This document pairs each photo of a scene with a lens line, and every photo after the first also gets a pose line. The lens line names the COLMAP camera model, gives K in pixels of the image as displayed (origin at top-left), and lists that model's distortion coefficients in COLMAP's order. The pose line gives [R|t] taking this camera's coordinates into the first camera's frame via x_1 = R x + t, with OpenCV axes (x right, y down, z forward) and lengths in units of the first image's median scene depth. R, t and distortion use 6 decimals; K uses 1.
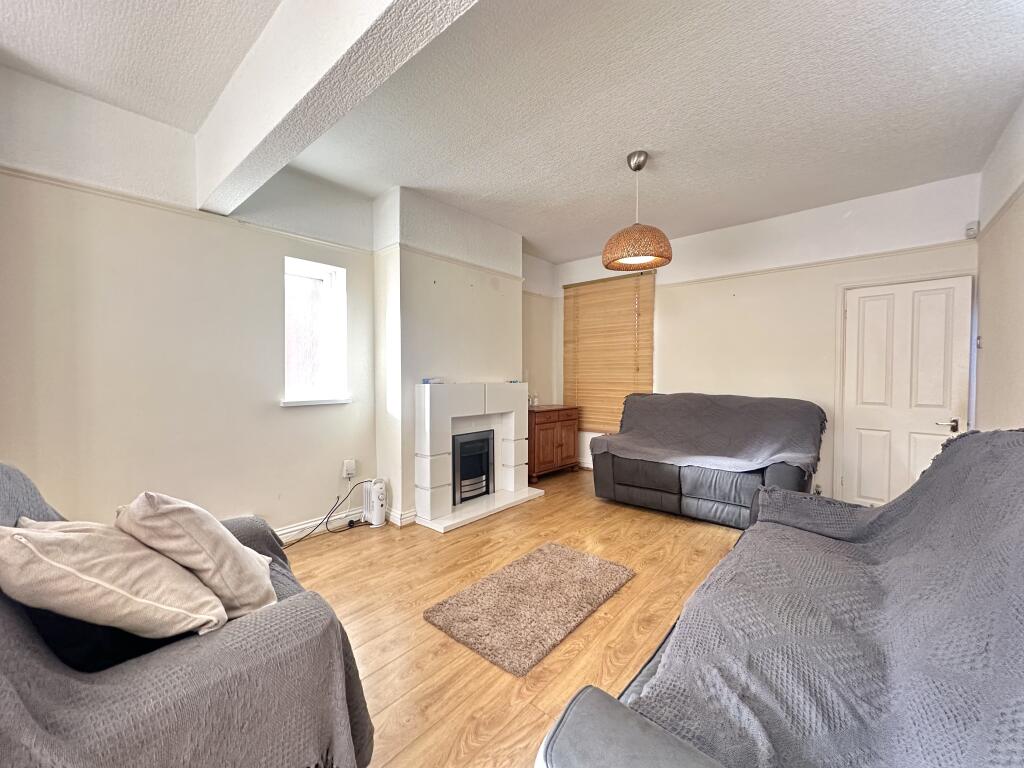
lens RADIAL K [[410.3, 0, 512.7], [0, 410.3, 380.6], [0, 0, 1]] dist [-0.000252, -0.000068]
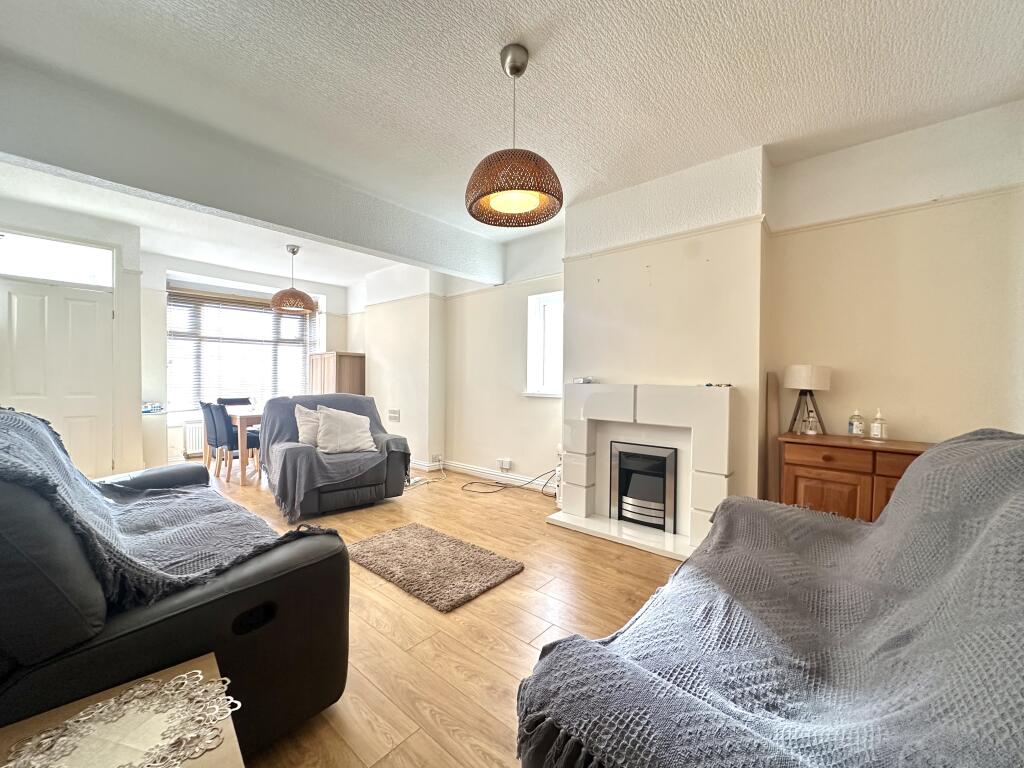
lens RADIAL K [[410.3, 0, 513.2], [0, 410.3, 384.1], [0, 0, 1]] dist [-0.000252, -0.000068]
pose [[-0.005380, 0.007011, -0.999961, 0.747798], [-0.029401, 0.999542, 0.007167, 0.006656], [0.999553, 0.029438, -0.005171, 0.761016]]
